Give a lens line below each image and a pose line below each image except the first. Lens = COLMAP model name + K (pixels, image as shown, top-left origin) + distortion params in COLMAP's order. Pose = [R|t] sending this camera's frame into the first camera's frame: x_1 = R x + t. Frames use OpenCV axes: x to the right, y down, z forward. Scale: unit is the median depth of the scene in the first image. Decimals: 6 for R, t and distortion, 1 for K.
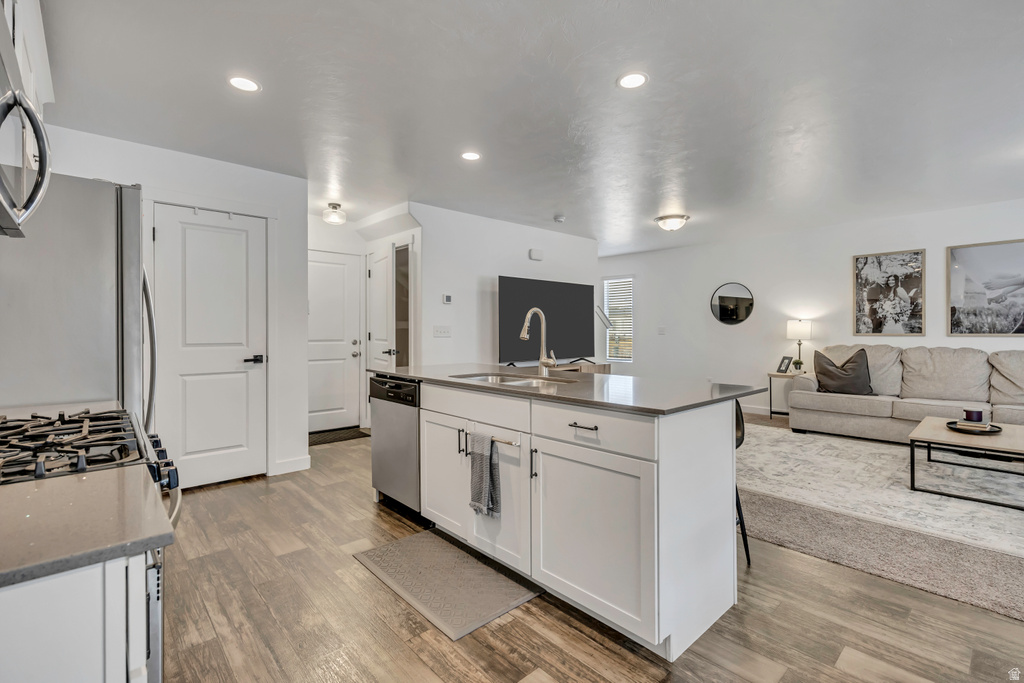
lens RADIAL K [[461.6, 0, 510.1], [0, 461.6, 330.7], [0, 0, 1]] dist [-0.010643, 0.002361]
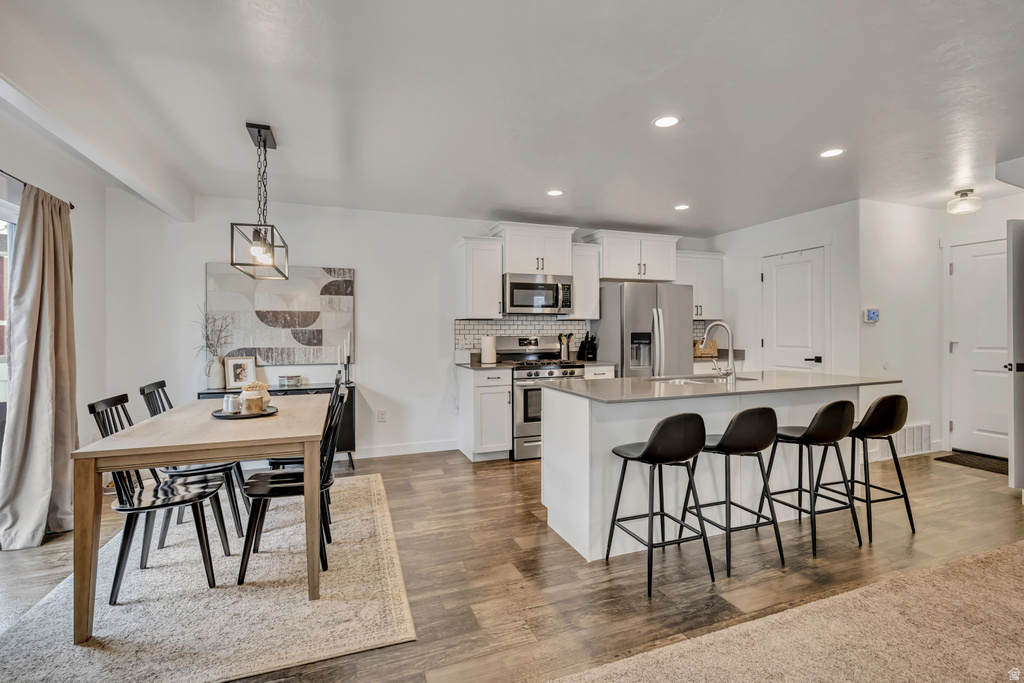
lens RADIAL K [[461.6, 0, 515.3], [0, 461.6, 335.6], [0, 0, 1]] dist [-0.010643, 0.002361]
pose [[-0.369193, 0.005332, -0.929337, 0.741295], [0.007552, 0.999968, 0.002737, -0.010828], [0.929322, -0.006008, -0.369222, 0.546442]]
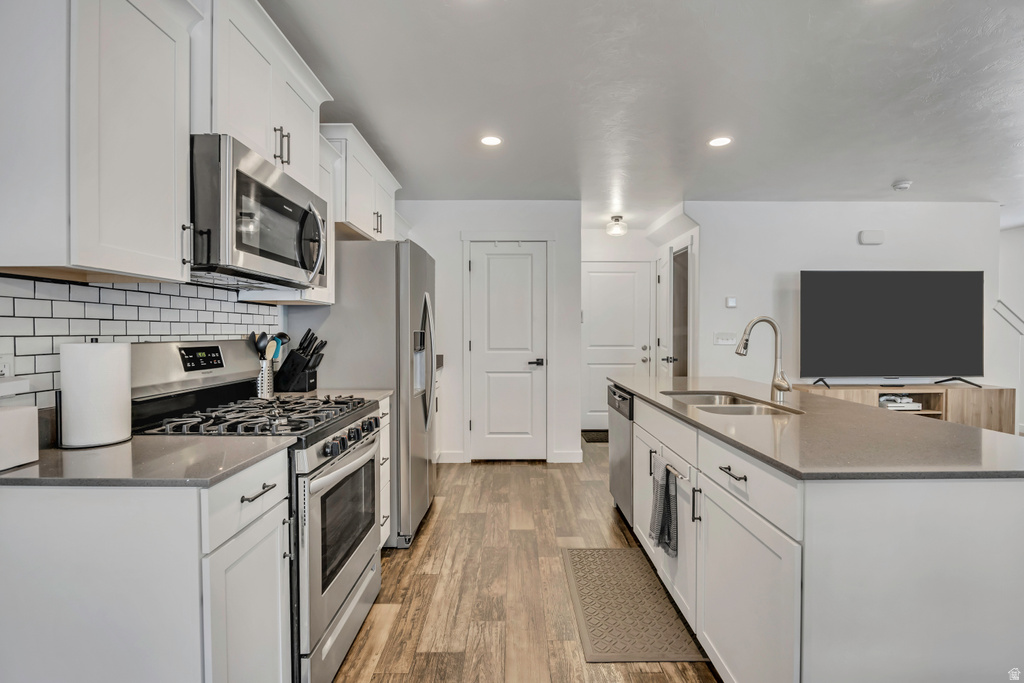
lens RADIAL K [[461.6, 0, 516.8], [0, 461.6, 337.1], [0, 0, 1]] dist [-0.010643, 0.002361]
pose [[0.741626, 0.008480, -0.670760, 0.160464], [0.000601, 0.999911, 0.013305, -0.014461], [0.670813, -0.010271, 0.741555, 0.064603]]
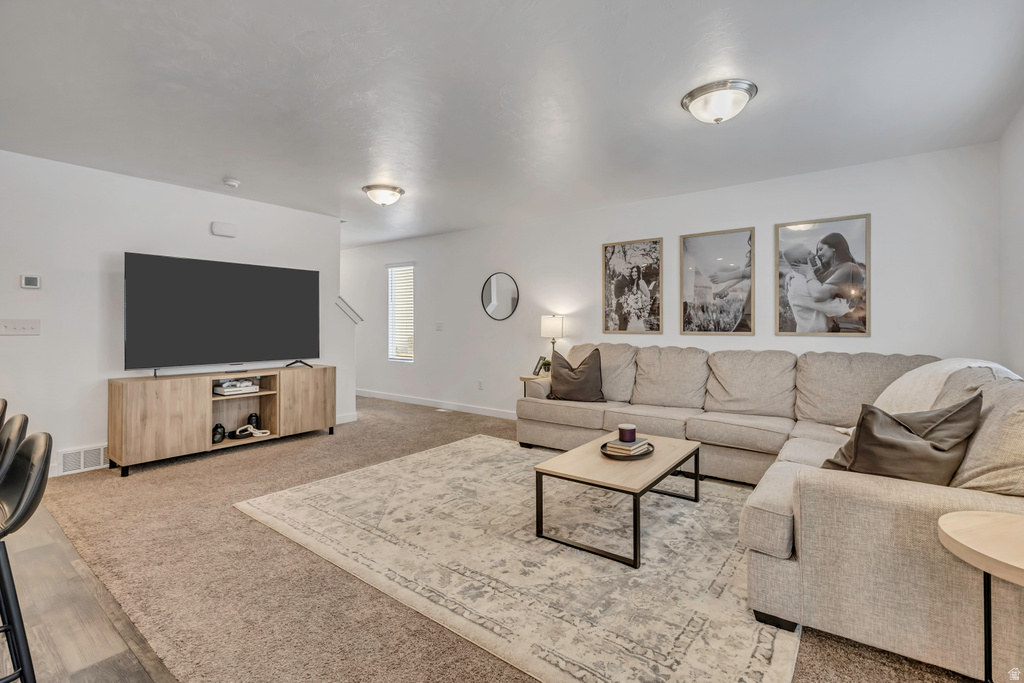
lens RADIAL K [[461.6, 0, 524.2], [0, 461.6, 325.4], [0, 0, 1]] dist [-0.010643, 0.002361]
pose [[0.981869, 0.003477, 0.189529, 0.498491], [-0.003791, 0.999992, 0.001296, -0.006121], [-0.189523, -0.001991, 0.981874, 0.170898]]
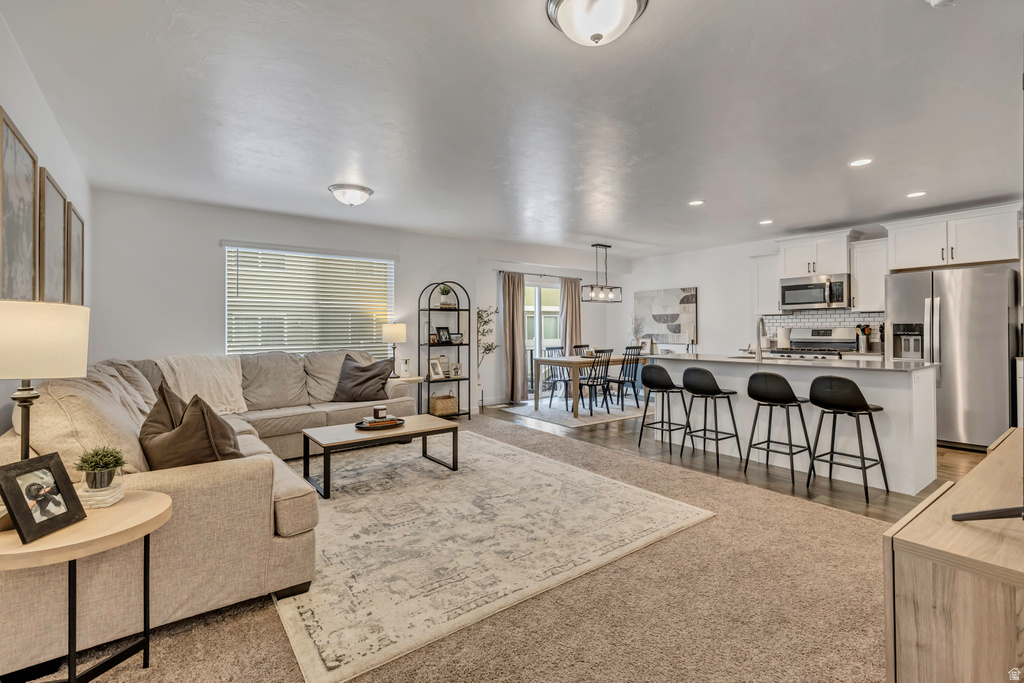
lens RADIAL K [[461.6, 0, 519.5], [0, 461.6, 331.3], [0, 0, 1]] dist [-0.010643, 0.002361]
pose [[-0.995250, 0.008204, 0.097002, 0.423819], [0.008367, 0.999964, 0.001275, -0.004563], [-0.096988, 0.002081, -0.995283, 1.525956]]
